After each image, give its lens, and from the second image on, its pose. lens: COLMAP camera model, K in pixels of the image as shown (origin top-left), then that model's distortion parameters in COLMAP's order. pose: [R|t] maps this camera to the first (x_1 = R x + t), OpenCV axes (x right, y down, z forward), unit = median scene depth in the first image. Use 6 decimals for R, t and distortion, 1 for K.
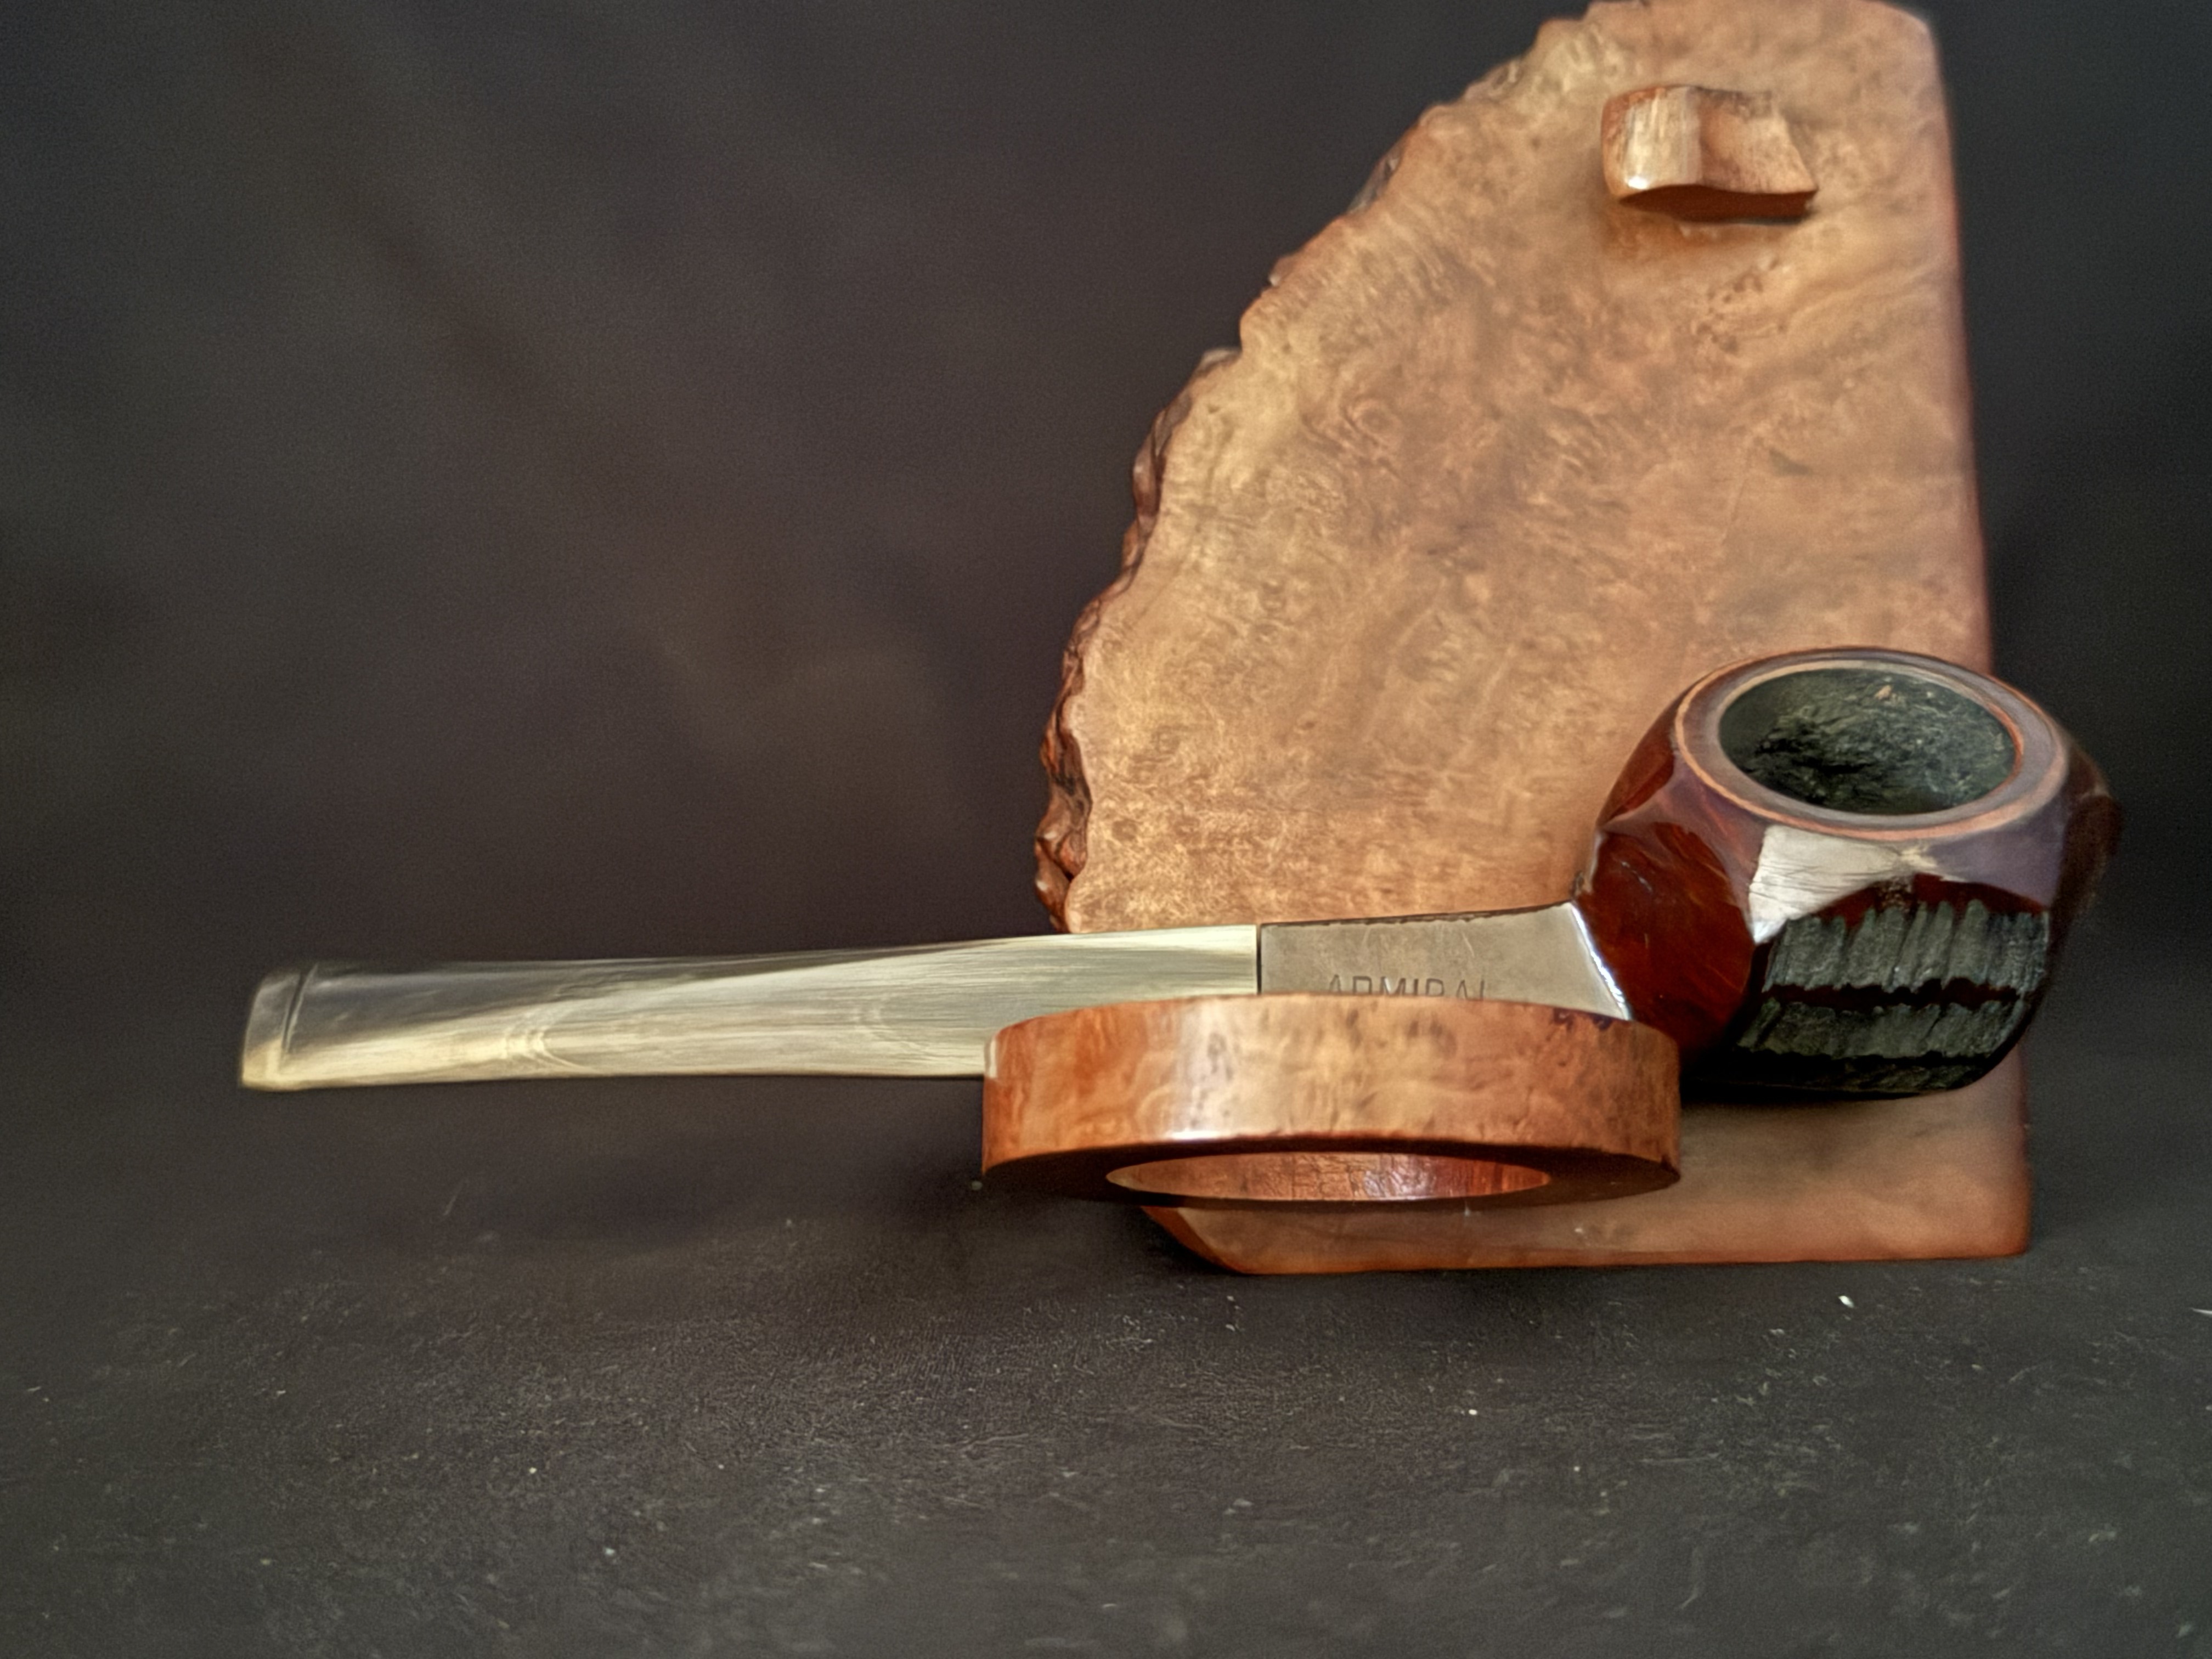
lens RADIAL K [[2948.4, 0, 1103.1], [0, 2948.4, 836.6], [0, 0, 1]] dist [0.113098, 0.000000]
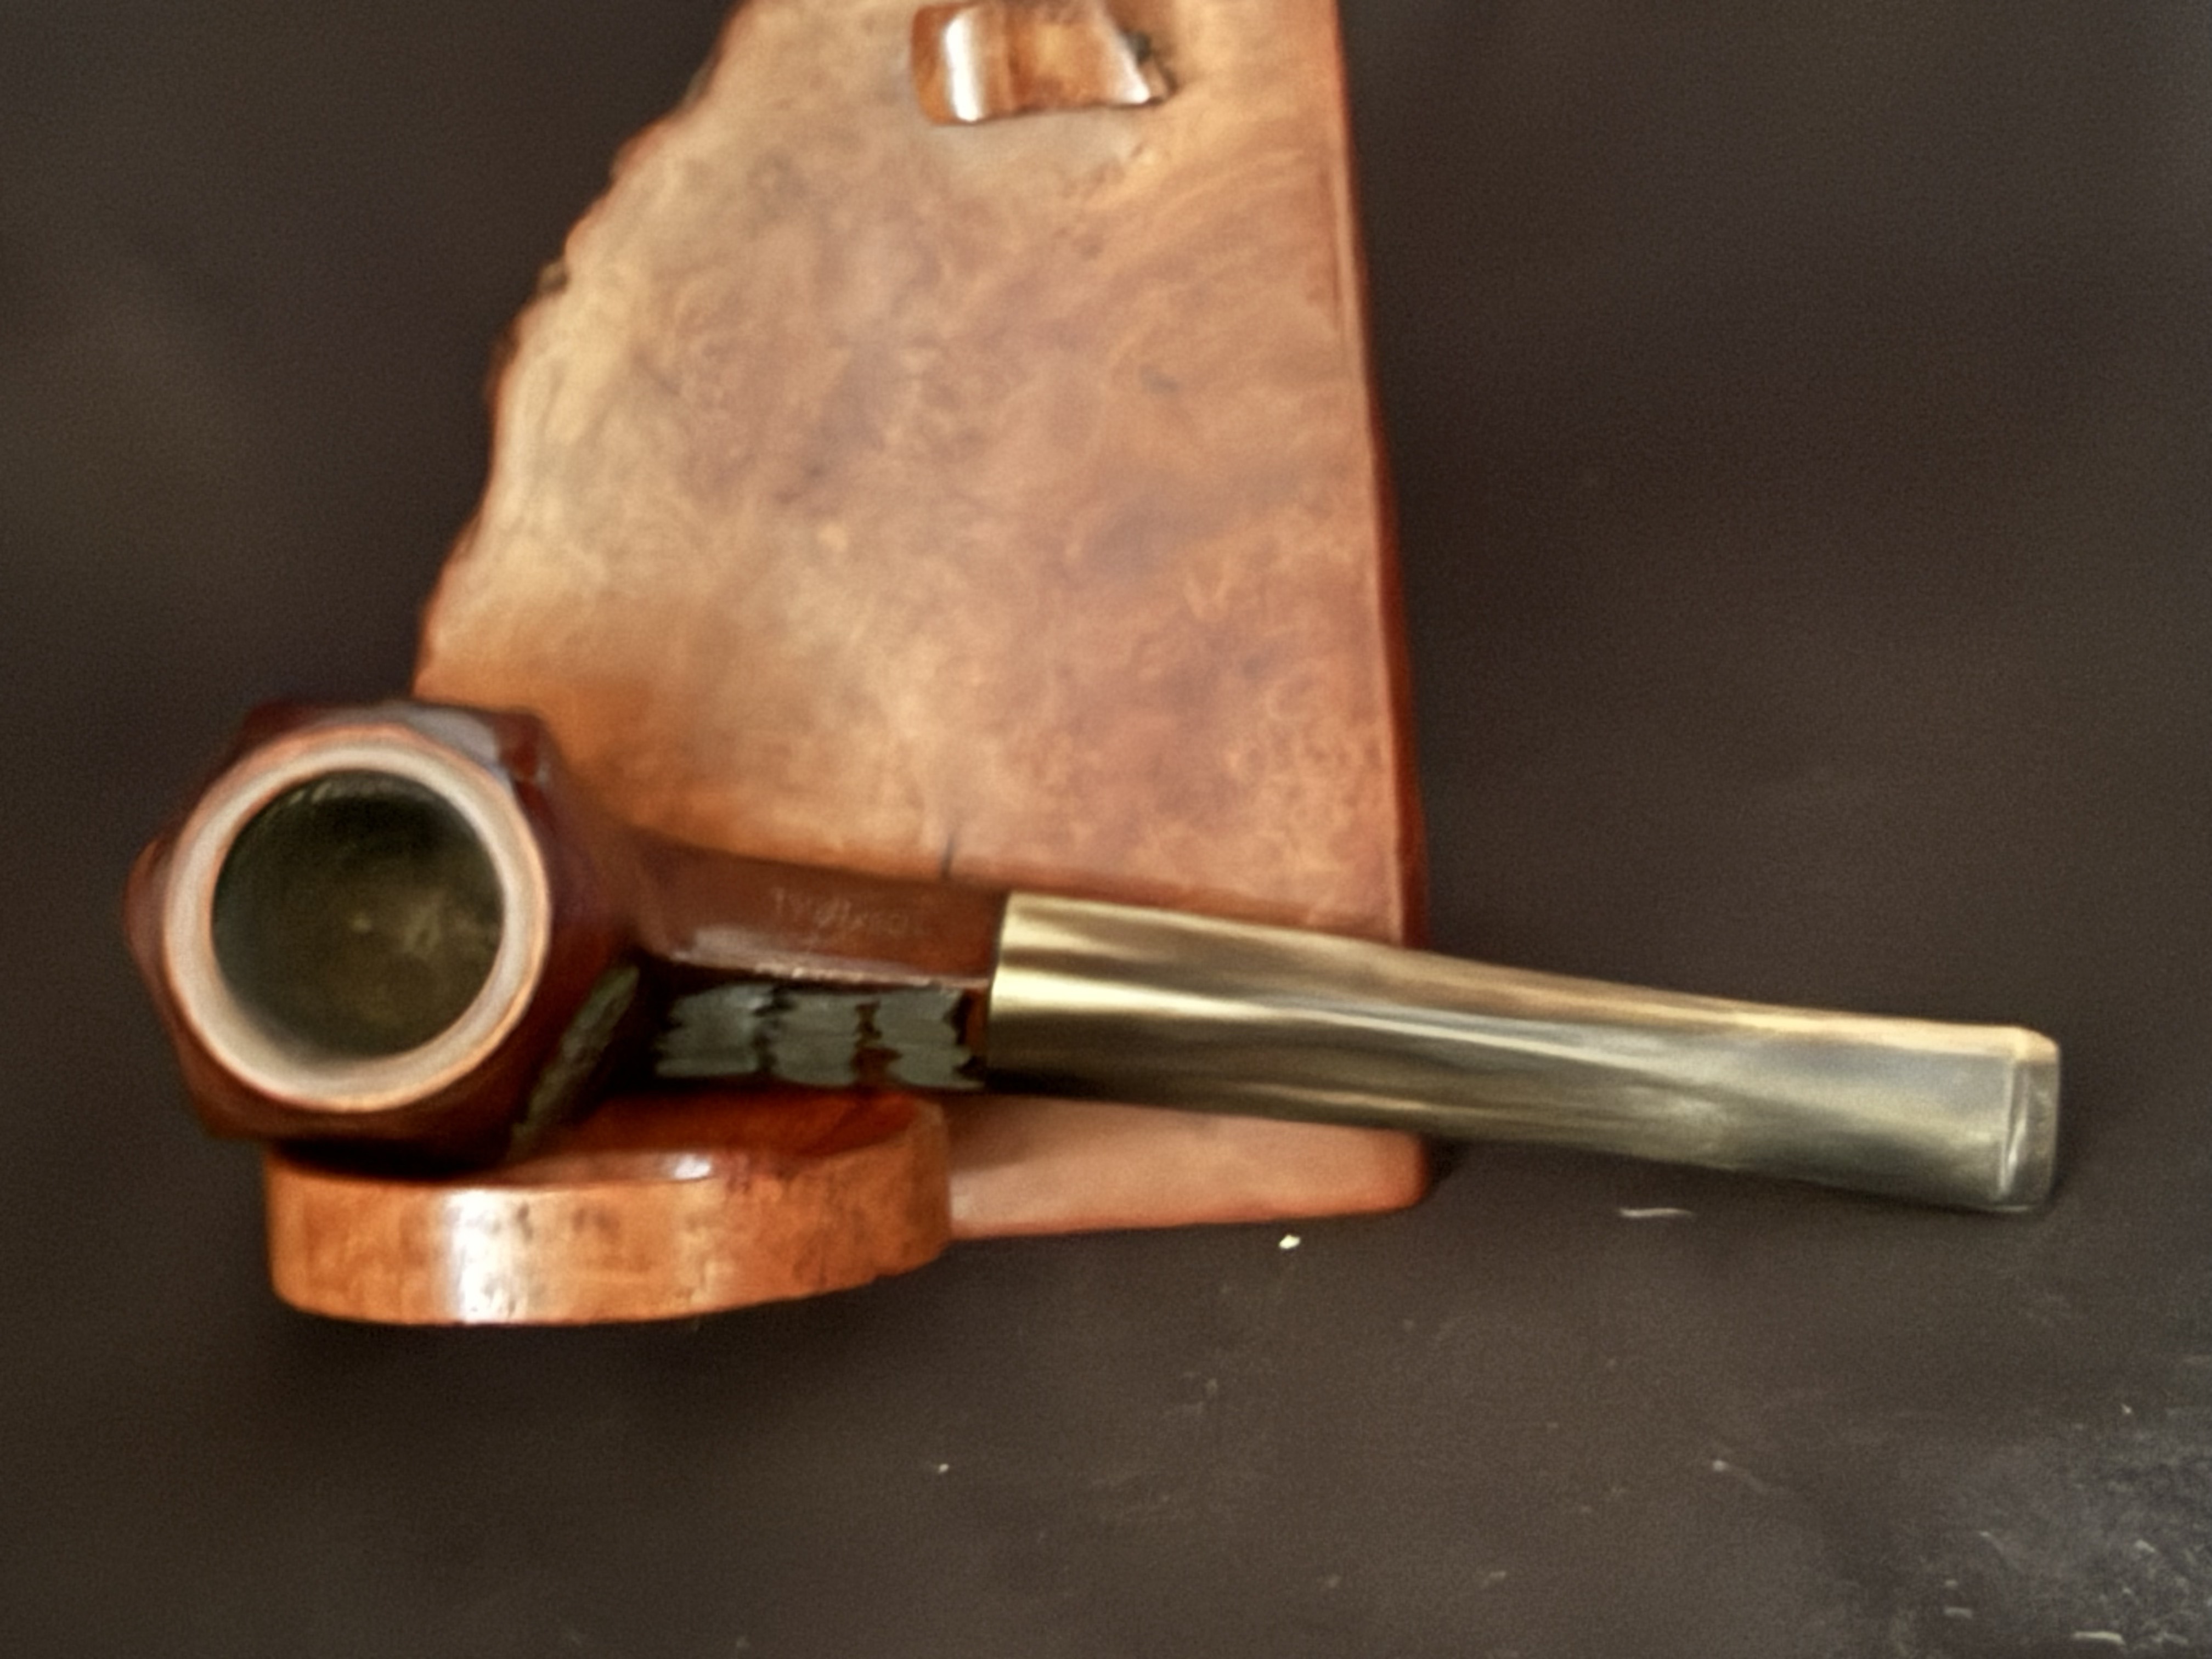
lens RADIAL K [[4514.0, 0, 1103.1], [0, 4514.0, 830.5], [0, 0, 1]] dist [-0.004846, 0.000000]
pose [[0.989706, -0.041815, -0.136870, 0.399031], [0.082655, 0.947747, 0.308130, -0.424451], [0.116834, -0.316271, 0.941447, -0.355298]]
